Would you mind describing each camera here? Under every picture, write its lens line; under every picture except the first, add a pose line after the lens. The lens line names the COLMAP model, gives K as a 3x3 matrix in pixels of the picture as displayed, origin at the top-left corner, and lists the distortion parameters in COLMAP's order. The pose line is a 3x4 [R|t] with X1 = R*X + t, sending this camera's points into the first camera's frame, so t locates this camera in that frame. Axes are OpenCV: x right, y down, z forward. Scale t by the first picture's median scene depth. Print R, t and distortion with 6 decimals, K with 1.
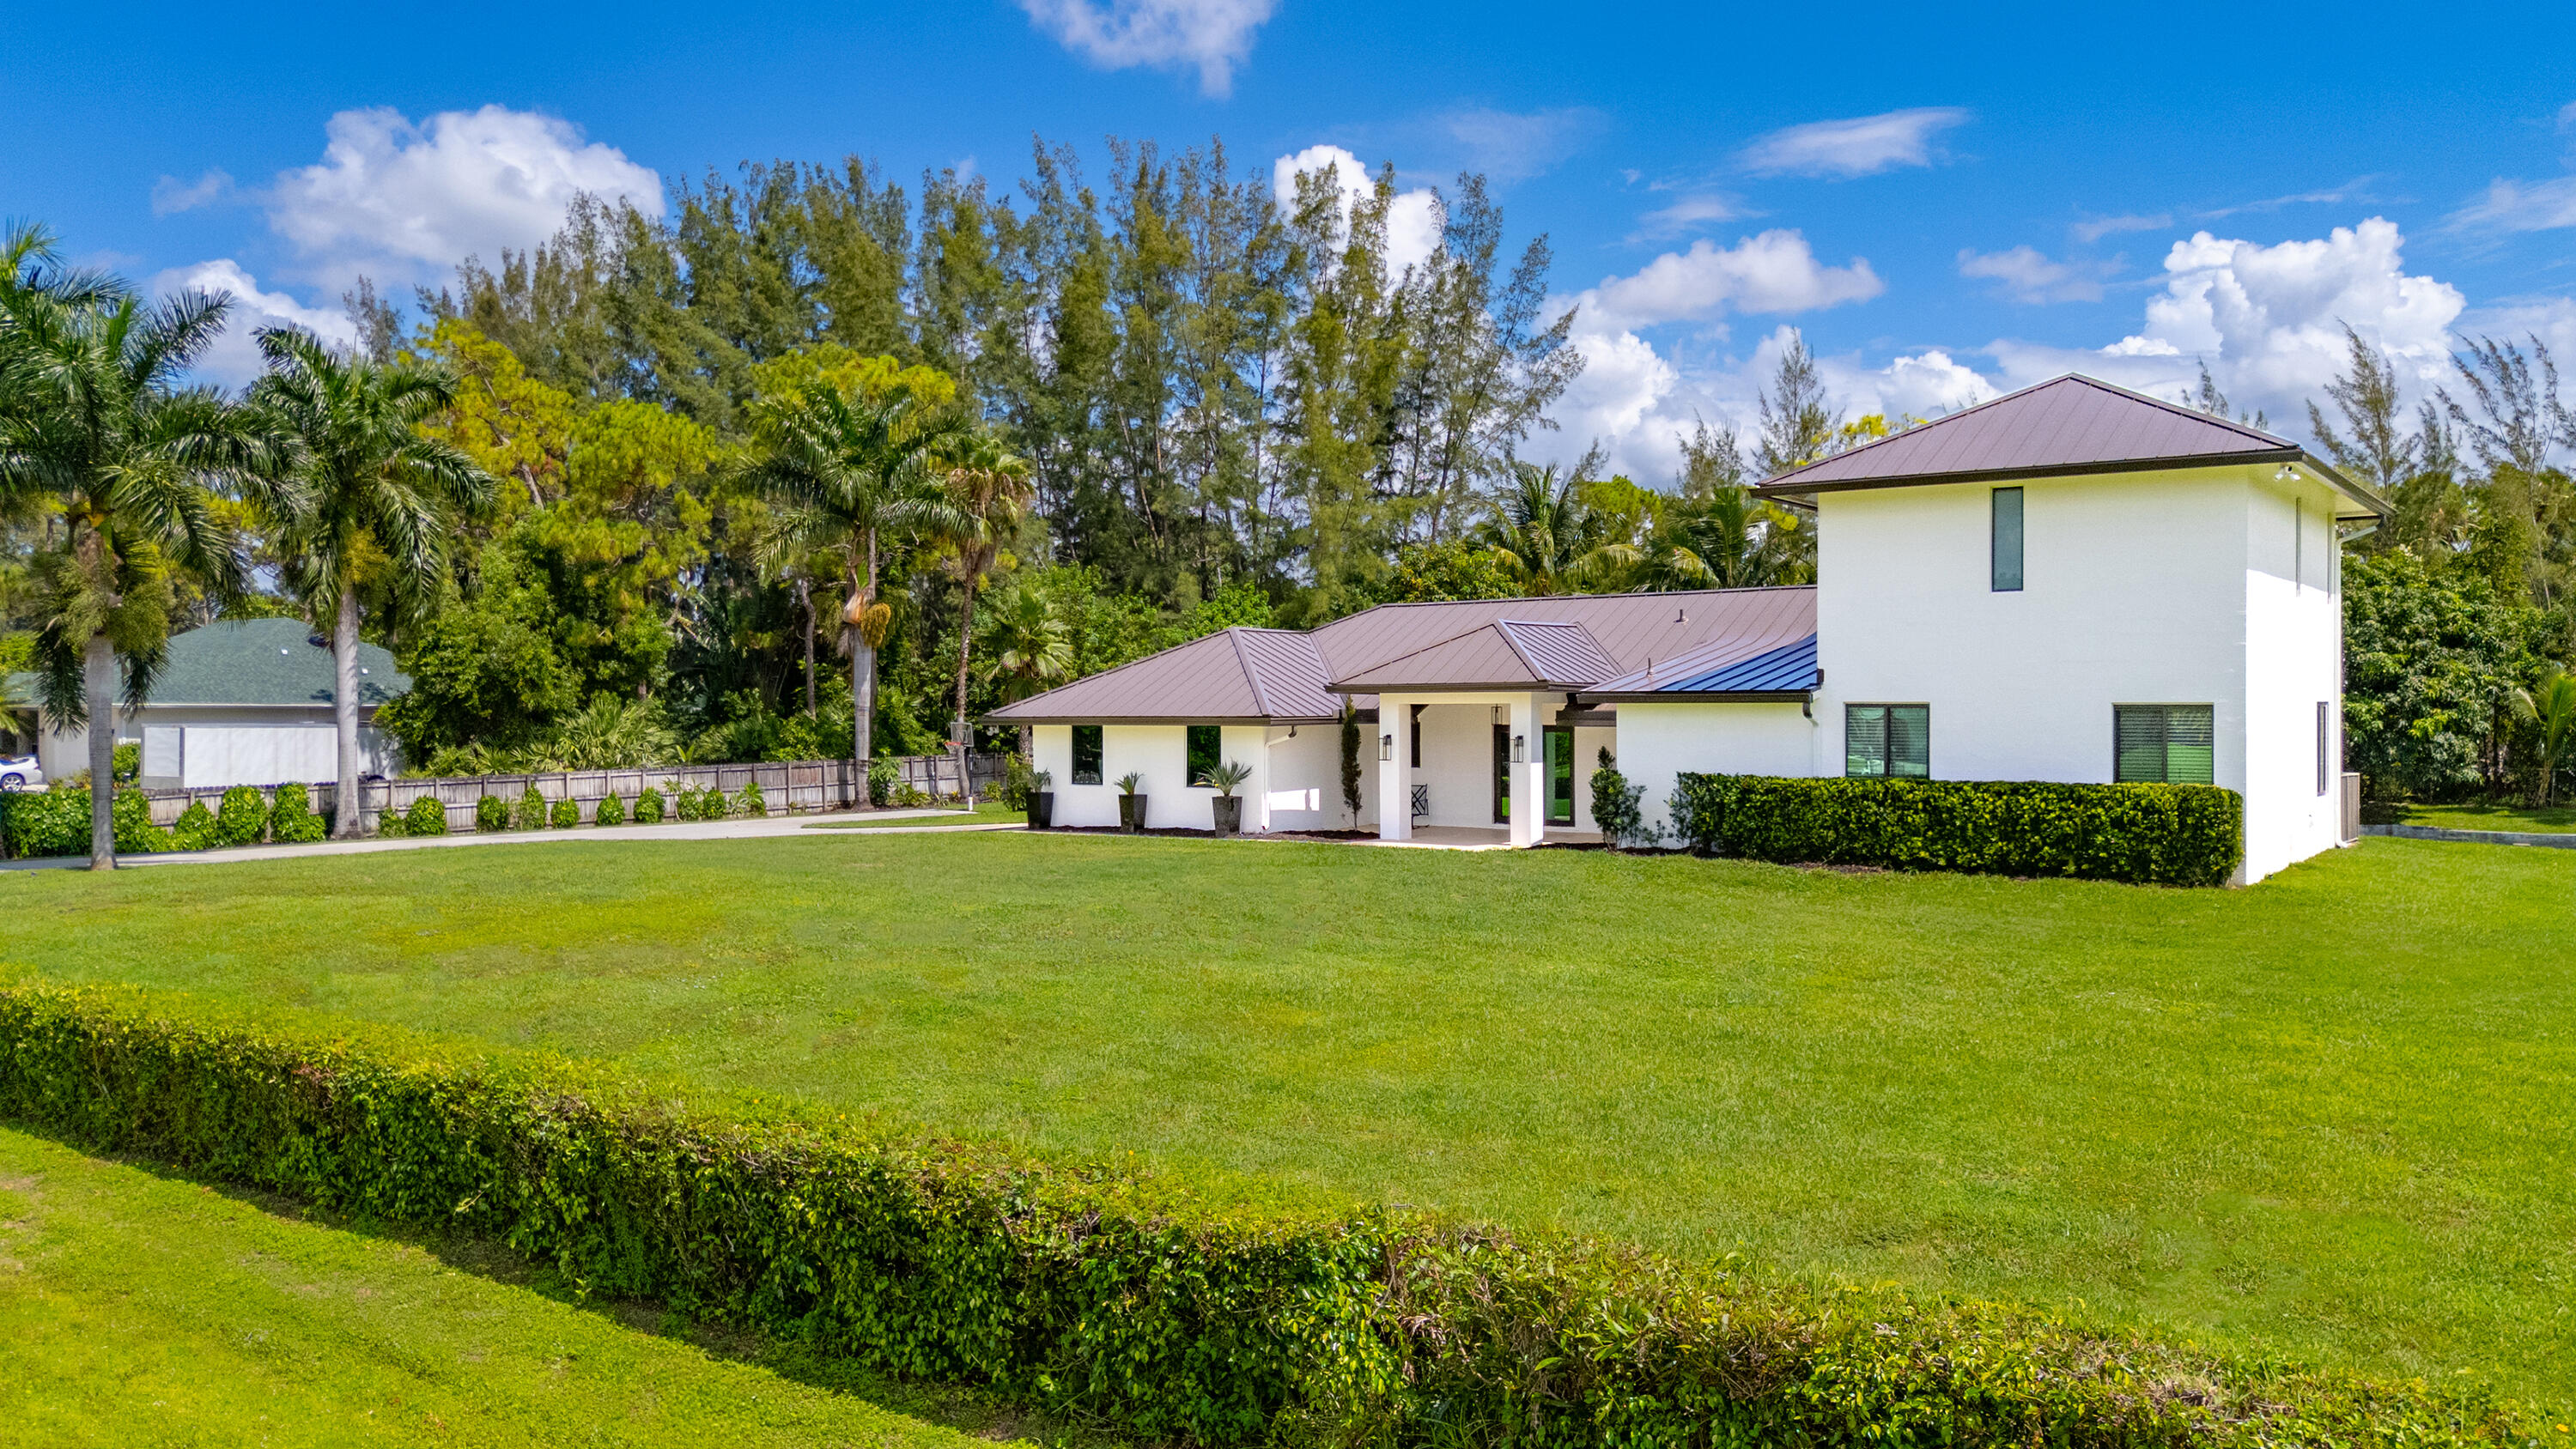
lens RADIAL K [[1895.9, 0, 1274.7], [0, 1895.9, 793.4], [0, 0, 1]] dist [0.073569, -0.056843]
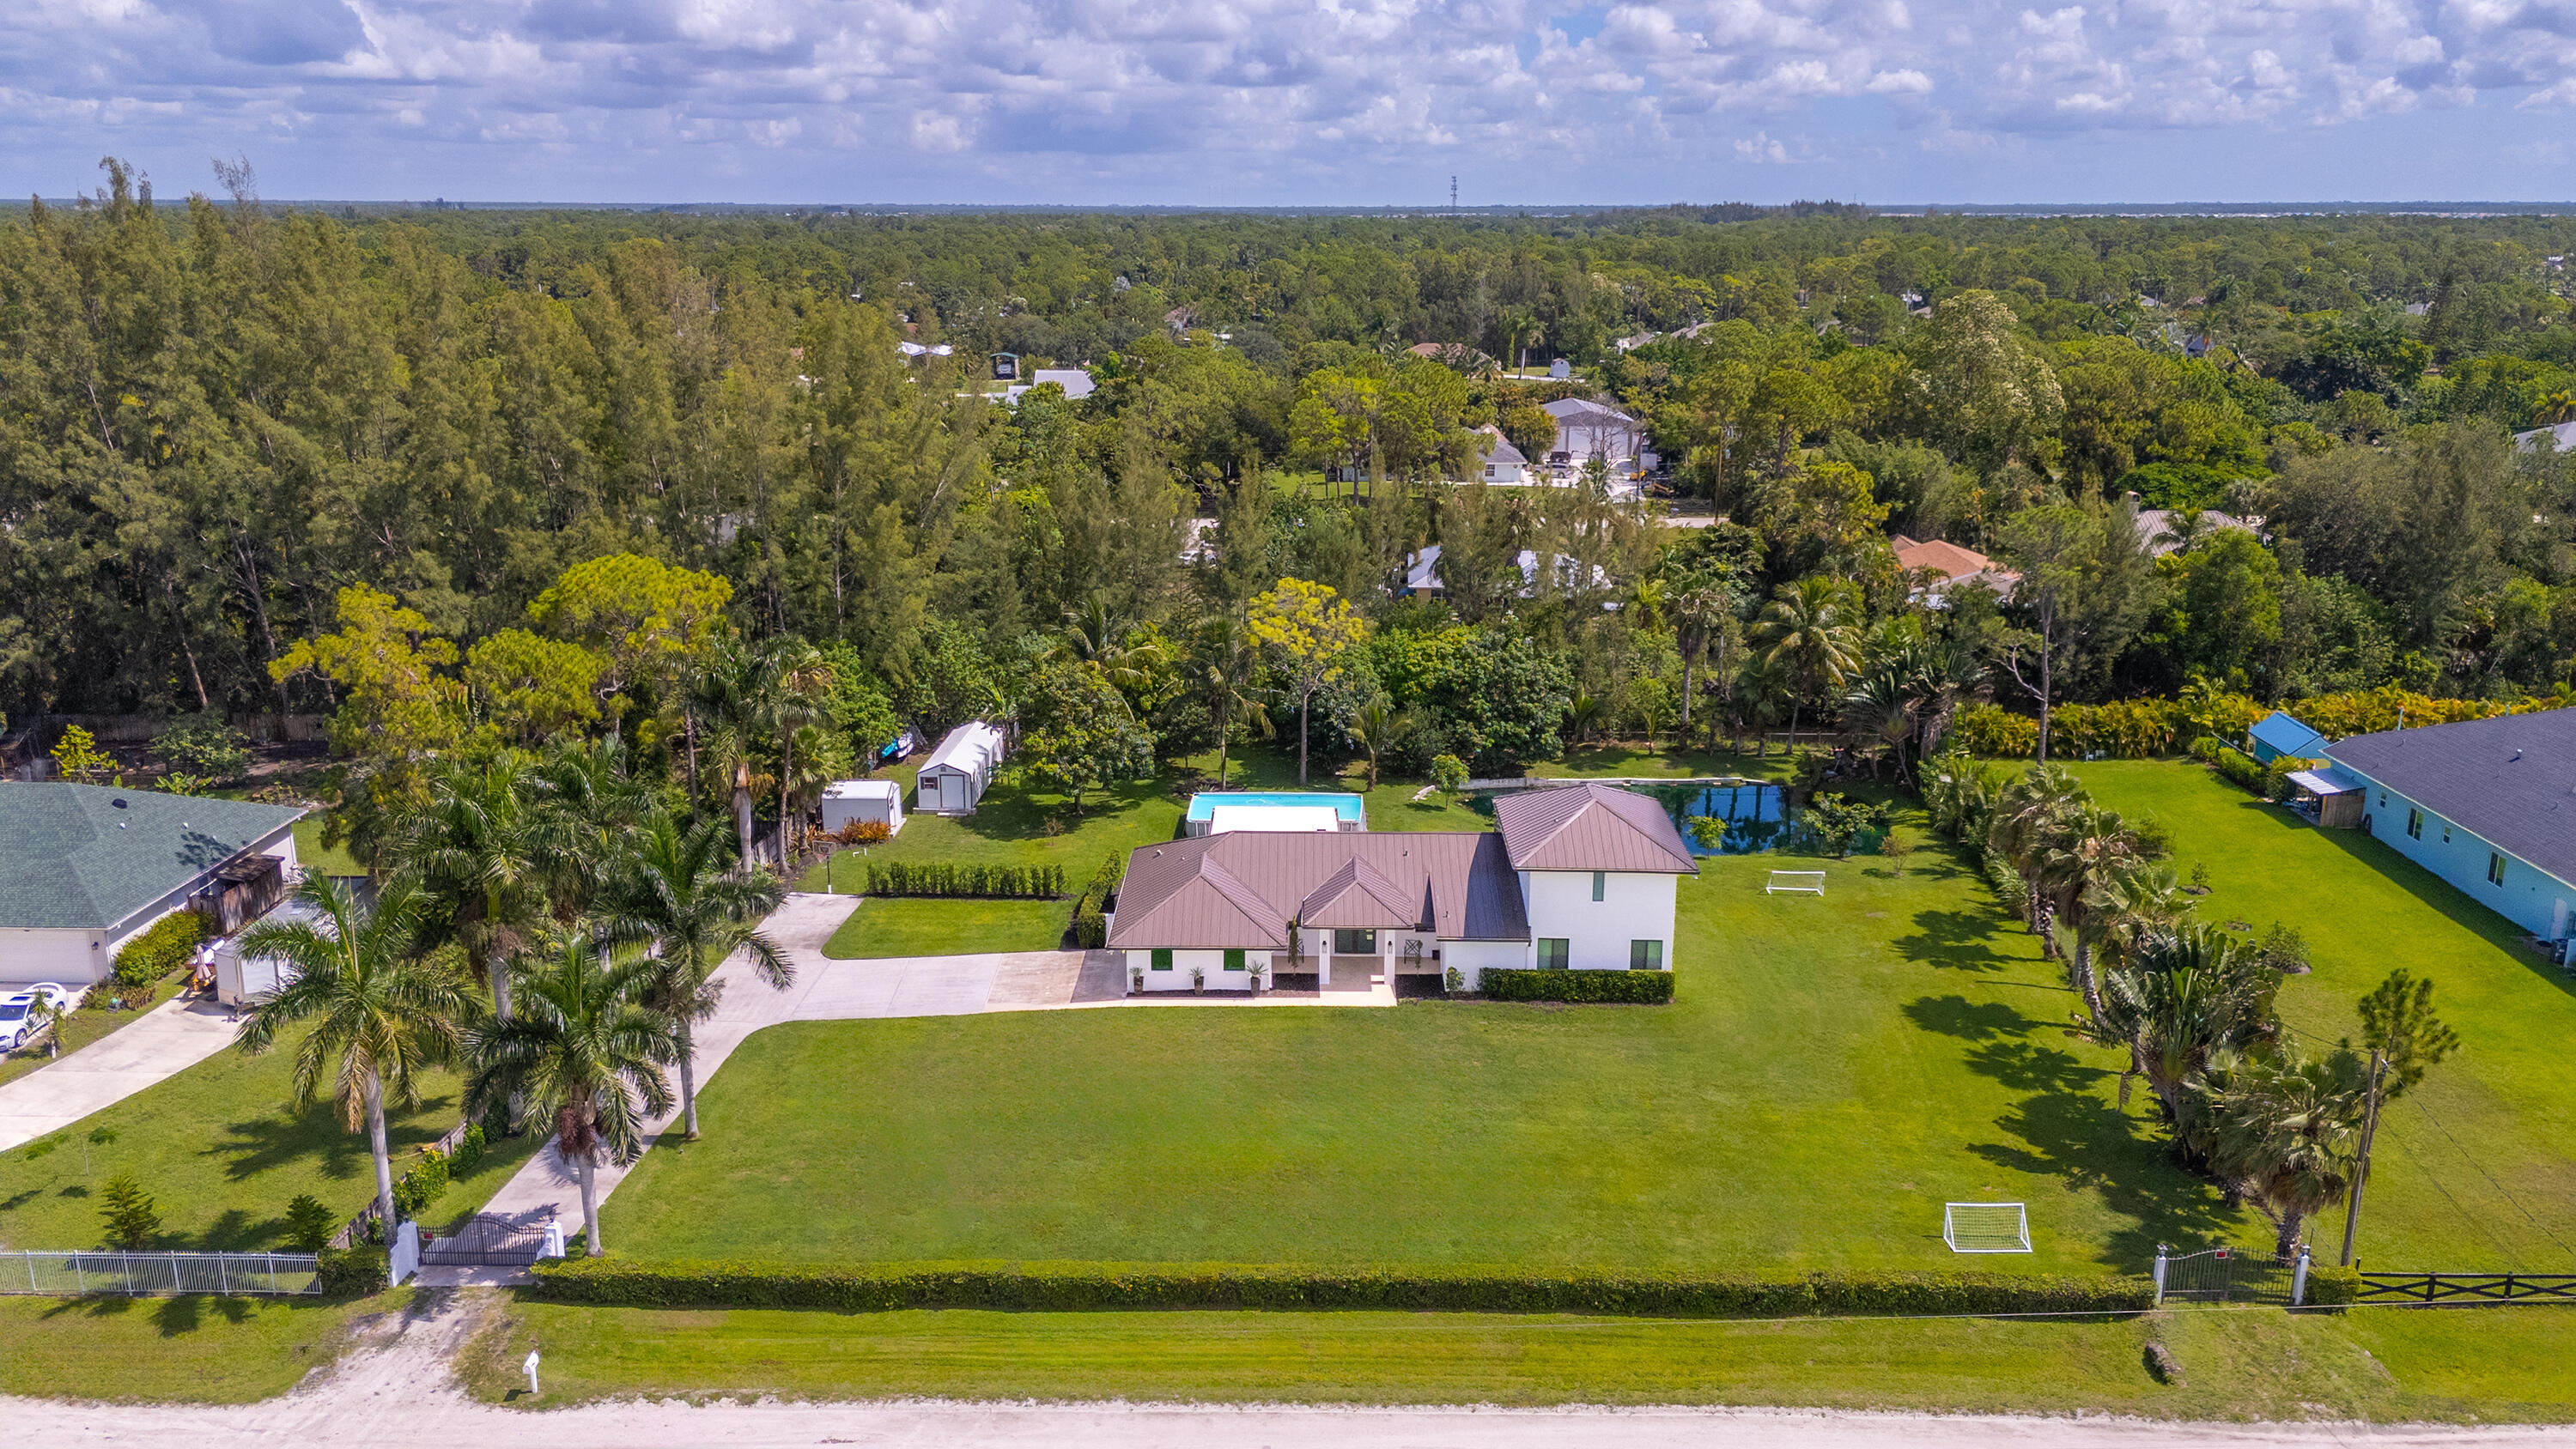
lens RADIAL K [[1919.8, 0, 1283.2], [0, 1919.8, 729.7], [0, 0, 1]] dist [0.075055, -0.059524]
pose [[0.815107, -0.150682, 0.559371, -1.481189], [0.024592, 0.973710, 0.226461, -0.965515], [-0.578788, -0.170834, 0.797383, -0.917238]]
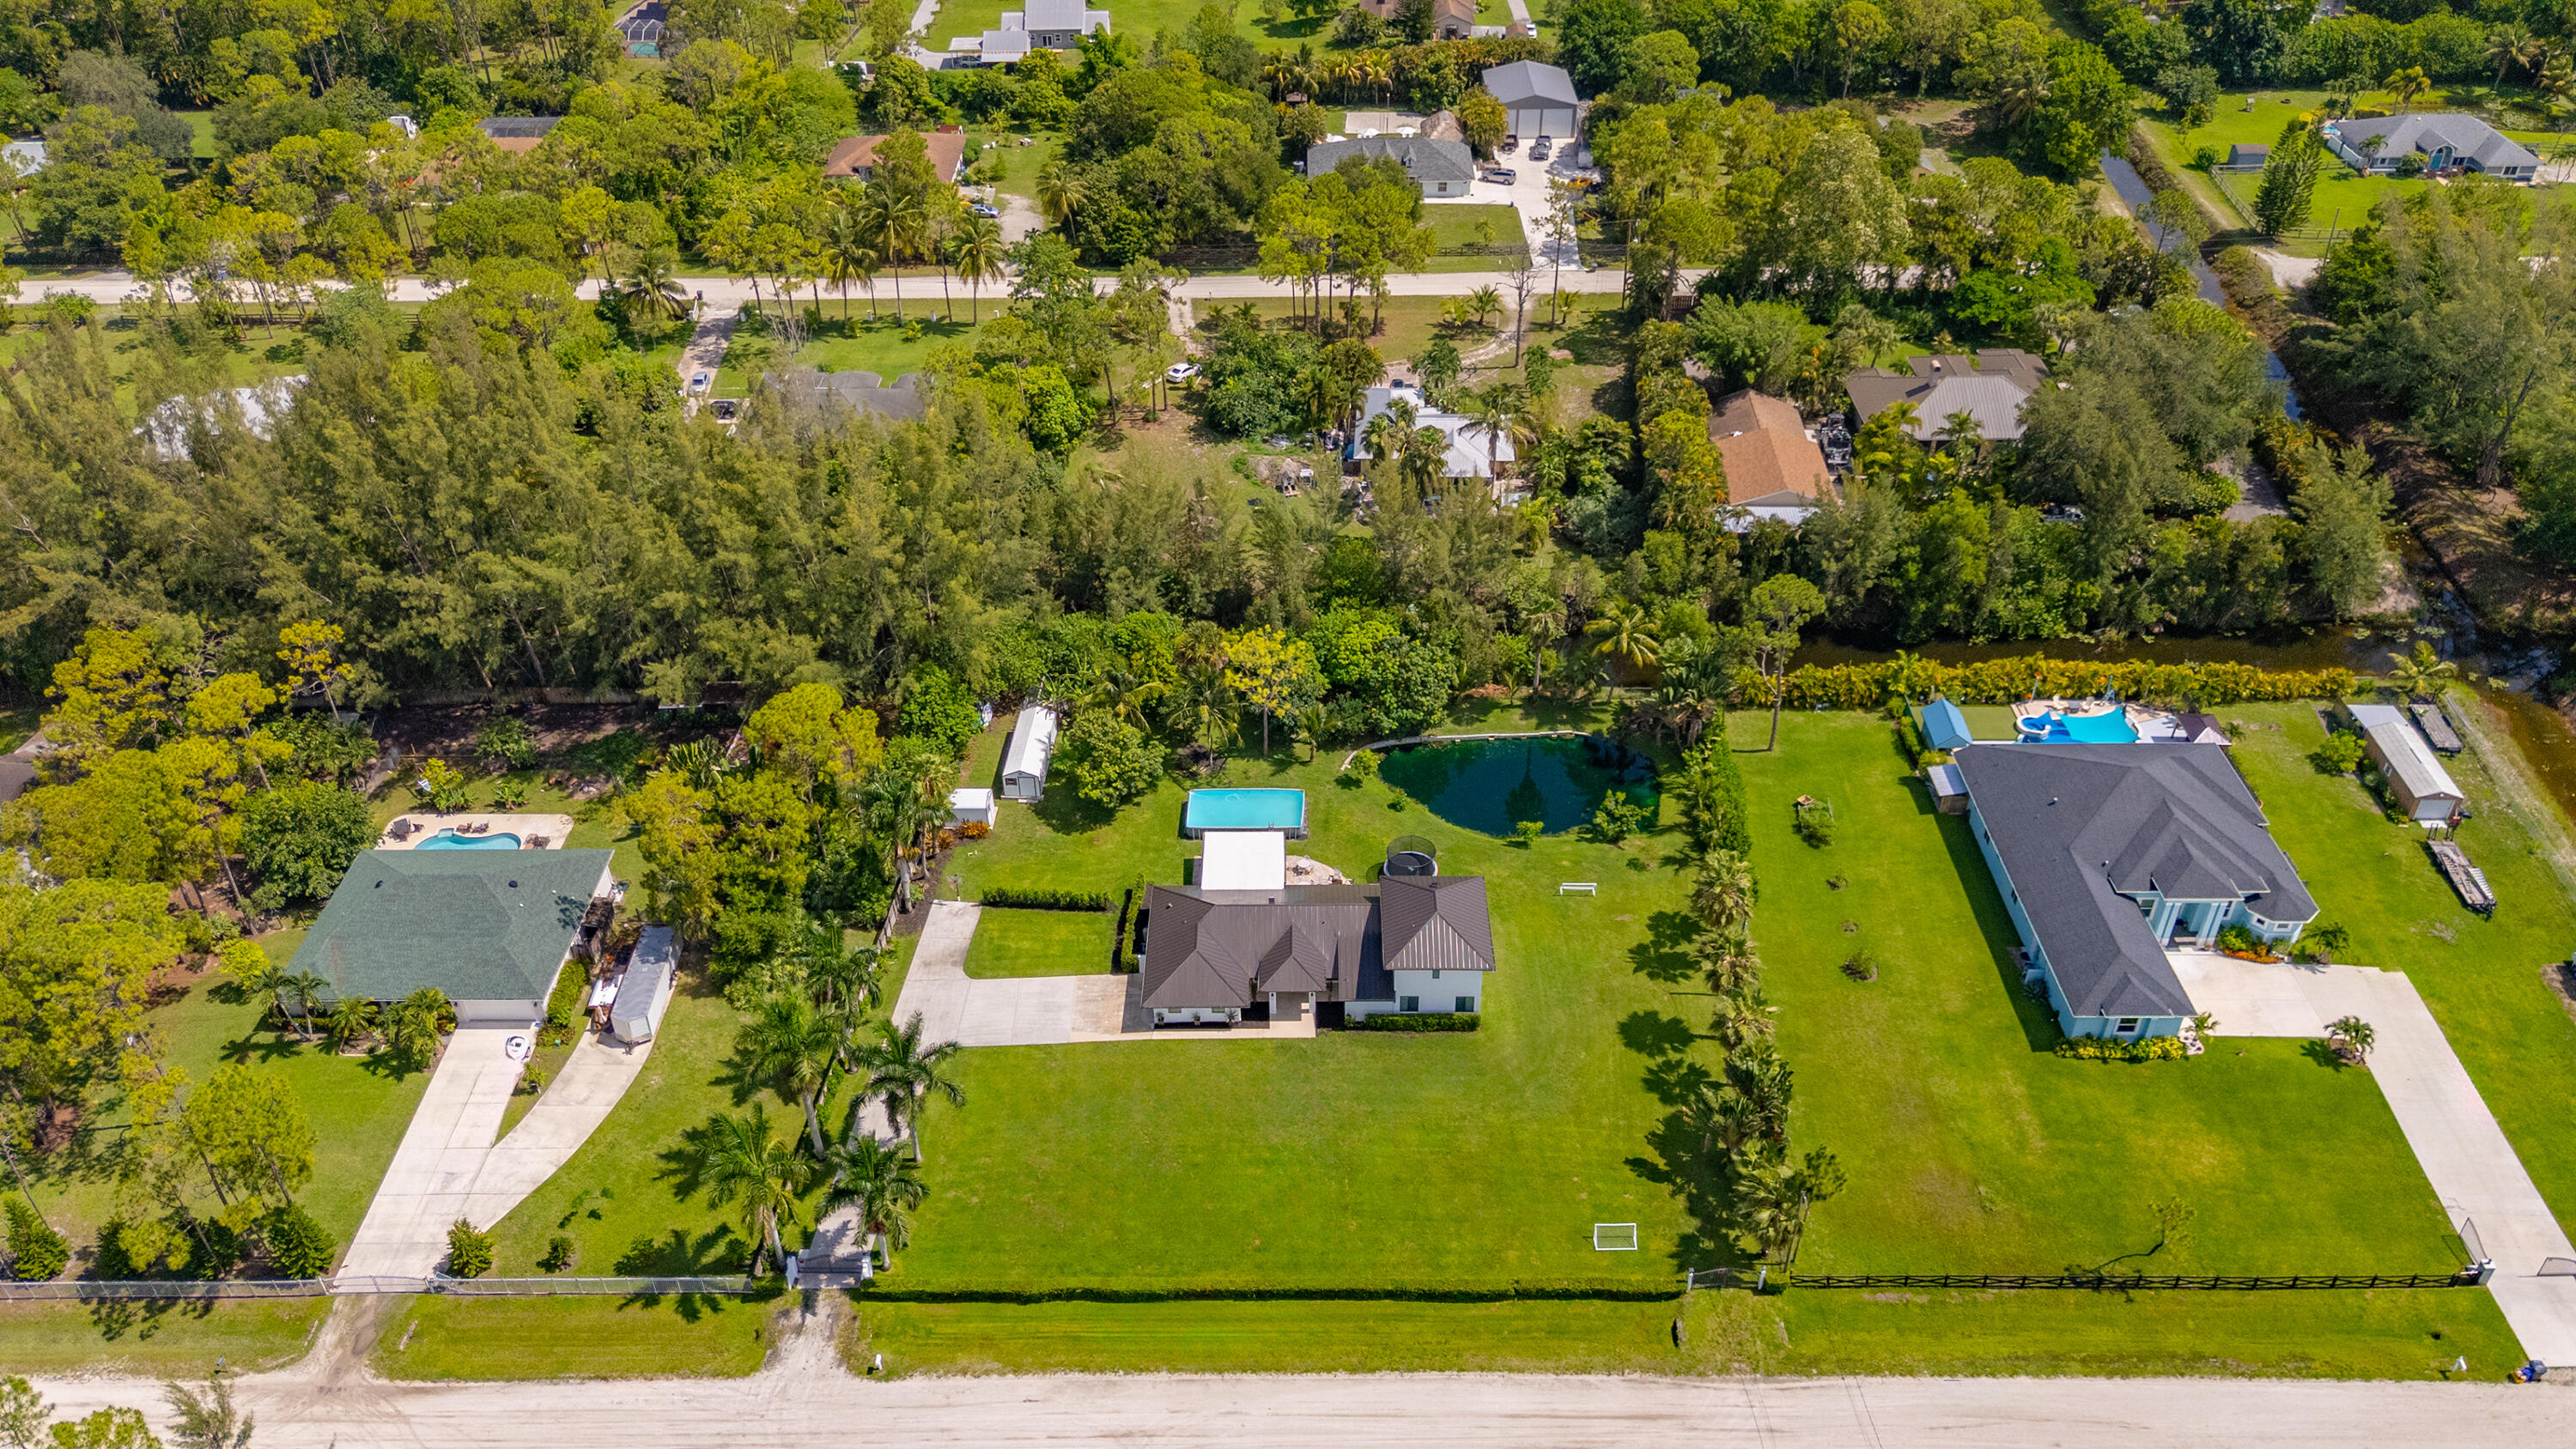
lens RADIAL K [[1853.7, 0, 1275.4], [0, 1853.7, 739.0], [0, 0, 1]] dist [0.074179, -0.069386]
pose [[0.813922, -0.356119, 0.459032, -1.738297], [0.043980, 0.825608, 0.562527, -3.033323], [-0.579307, -0.437665, 0.687643, -1.577970]]
